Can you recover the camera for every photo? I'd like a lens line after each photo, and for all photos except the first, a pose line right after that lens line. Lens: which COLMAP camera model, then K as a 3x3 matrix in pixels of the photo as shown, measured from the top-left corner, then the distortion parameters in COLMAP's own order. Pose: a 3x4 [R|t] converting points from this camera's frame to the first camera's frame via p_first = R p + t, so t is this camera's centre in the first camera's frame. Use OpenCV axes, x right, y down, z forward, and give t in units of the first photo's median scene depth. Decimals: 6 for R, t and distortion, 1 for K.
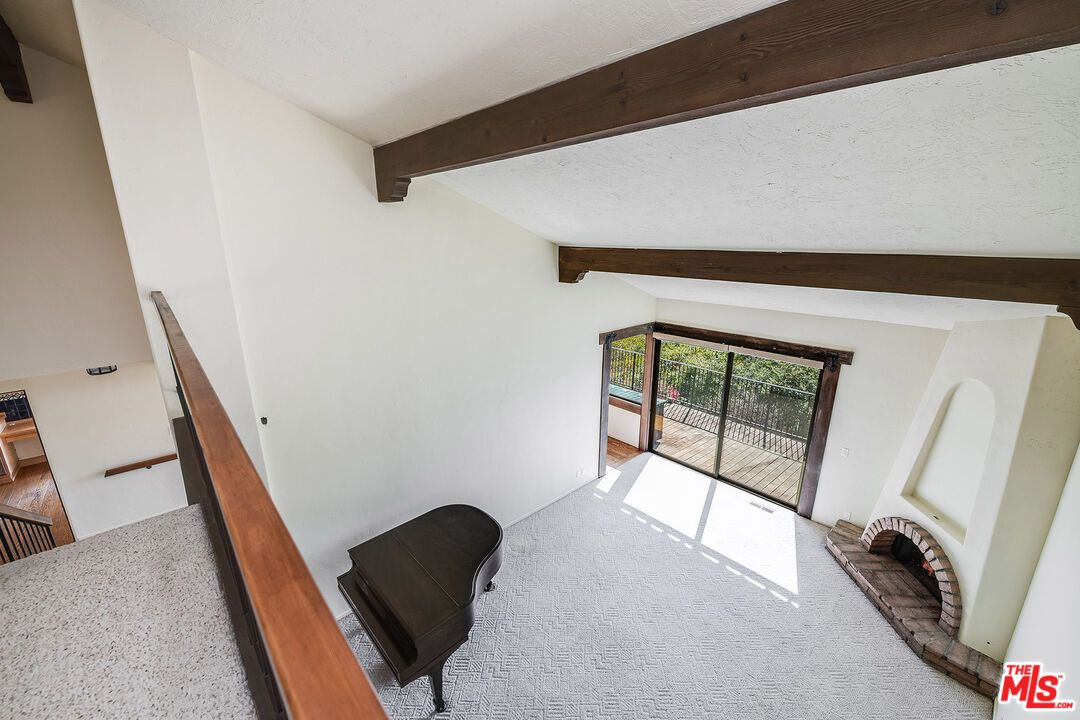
lens RADIAL K [[432.0, 0, 542.5], [0, 432.0, 363.6], [0, 0, 1]] dist [-0.000439, -0.010430]
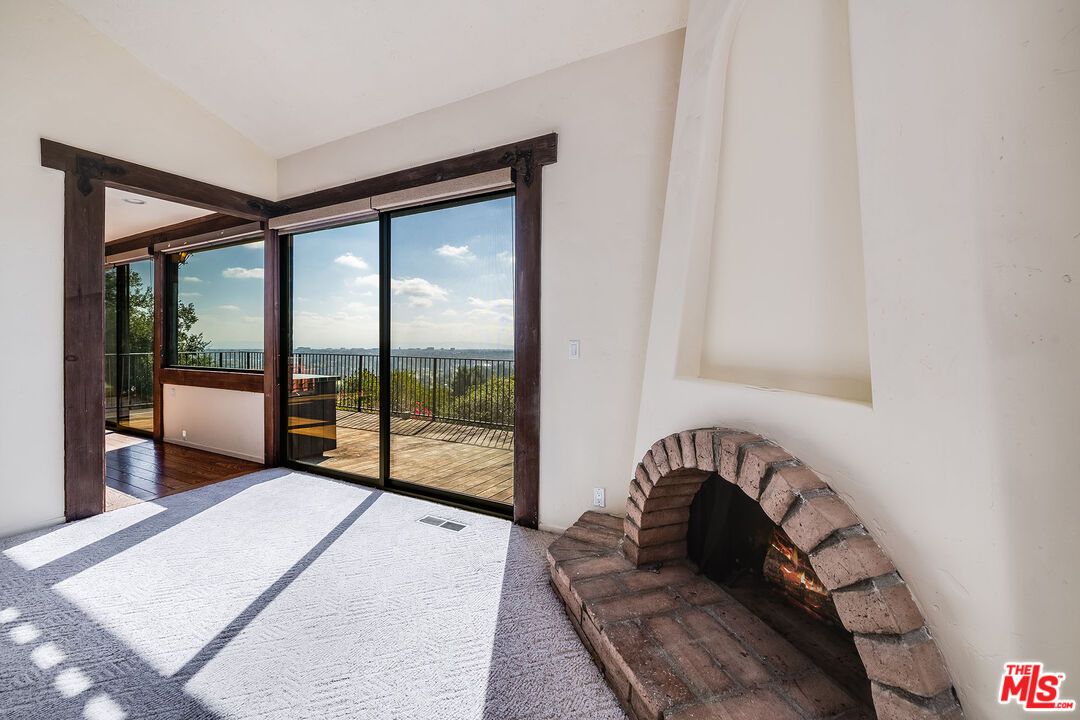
lens RADIAL K [[425.4, 0, 545.8], [0, 425.4, 349.6], [0, 0, 1]] dist [-0.000755, -0.000305]
pose [[0.937923, 0.000489, 0.346844, 0.530730], [0.089332, 0.965922, -0.242929, 0.322977], [-0.335143, 0.258833, 0.905916, 0.613444]]
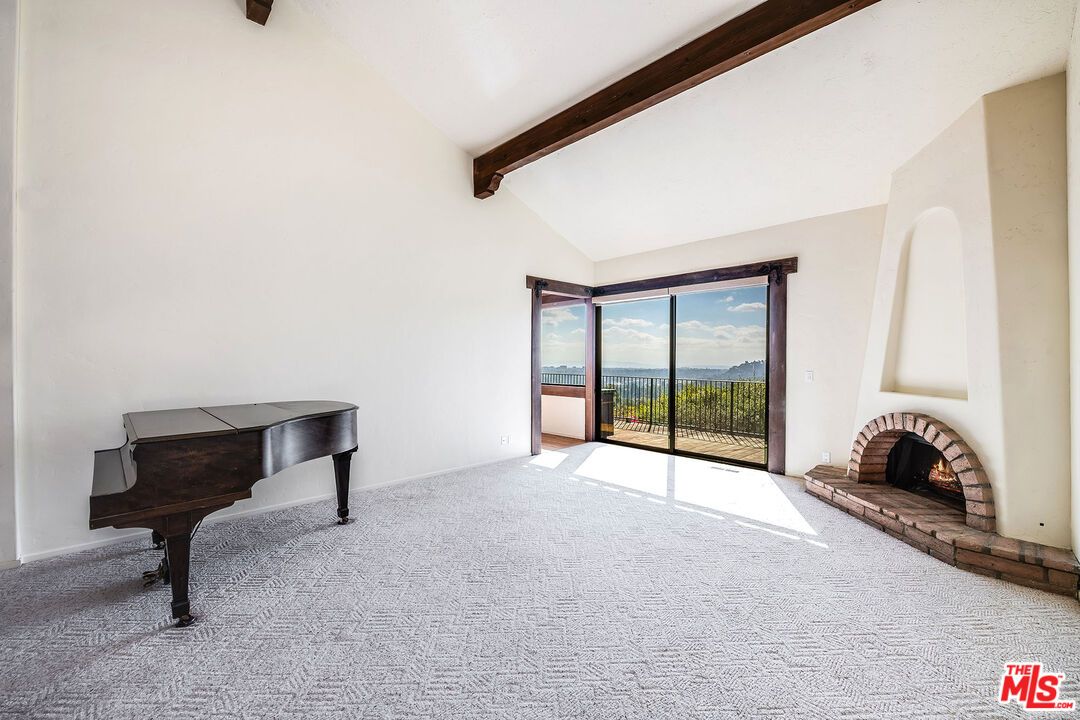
lens RADIAL K [[432.0, 0, 542.5], [0, 432.0, 363.6], [0, 0, 1]] dist [-0.000439, -0.010430]
pose [[0.999070, 0.004921, 0.042824, 0.151468], [0.006772, 0.963208, -0.268672, 0.416118], [-0.042571, 0.268713, 0.962279, 0.213203]]
